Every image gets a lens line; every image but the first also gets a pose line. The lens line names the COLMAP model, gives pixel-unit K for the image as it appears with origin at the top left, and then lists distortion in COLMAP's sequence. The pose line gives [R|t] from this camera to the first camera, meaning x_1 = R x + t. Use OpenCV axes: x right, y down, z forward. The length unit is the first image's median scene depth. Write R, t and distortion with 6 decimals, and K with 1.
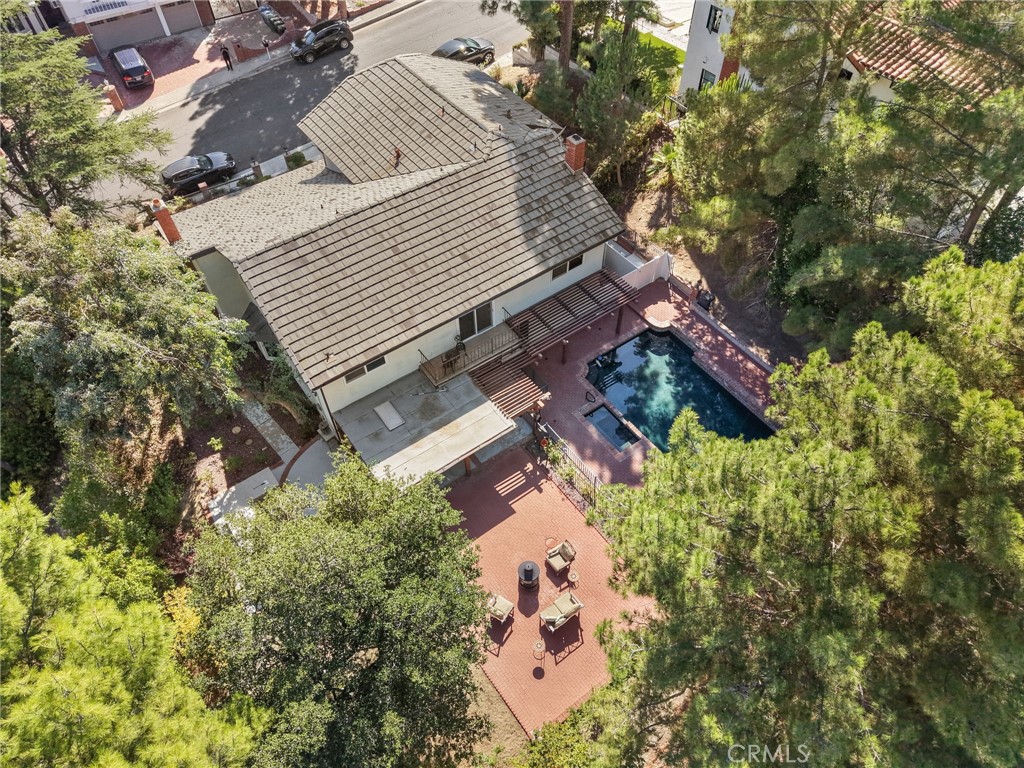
lens RADIAL K [[646.2, 0, 514.4], [0, 646.2, 390.7], [0, 0, 1]] dist [0.064943, -0.055380]
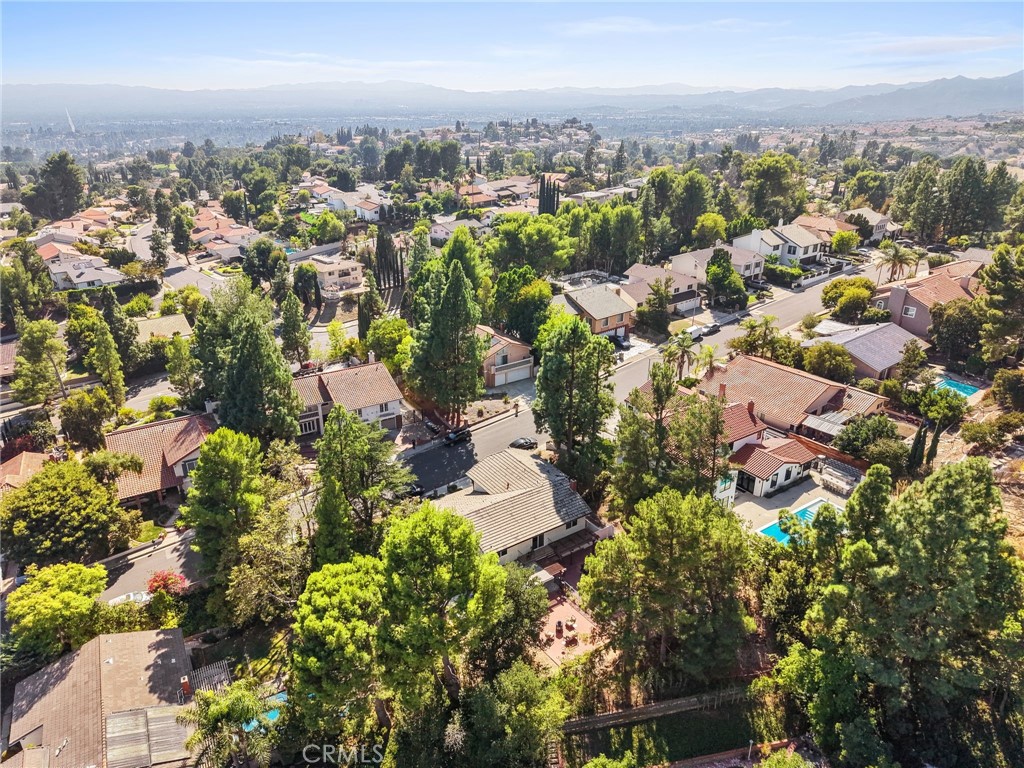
lens RADIAL K [[646.2, 0, 514.4], [0, 646.2, 390.7], [0, 0, 1]] dist [0.064943, -0.055380]
pose [[0.999607, 0.018976, -0.020639, -0.103083], [-0.026646, 0.871978, -0.488820, 0.602339], [0.008721, 0.489178, 0.872141, -1.512825]]
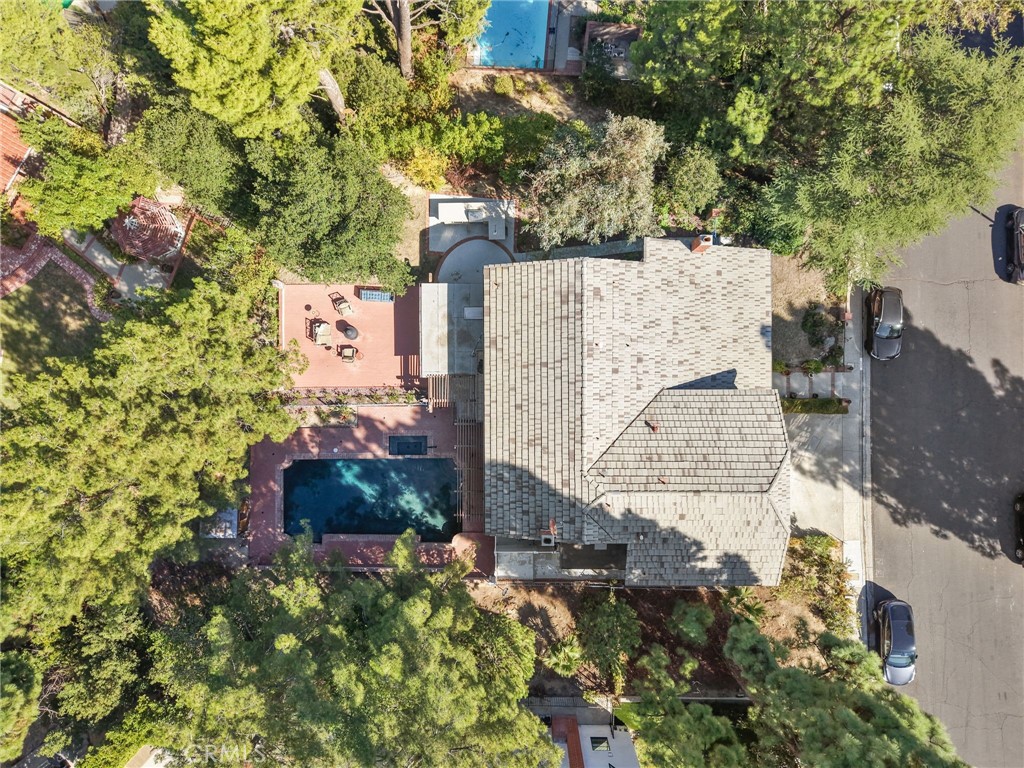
lens RADIAL K [[679.3, 0, 531.2], [0, 679.3, 381.8], [0, 0, 1]] dist [0.012911, -0.013505]
pose [[-0.588115, 0.808305, -0.027633, -0.080996], [-0.656864, -0.457437, 0.599401, -0.894109], [0.471858, 0.370668, 0.799972, -0.123021]]
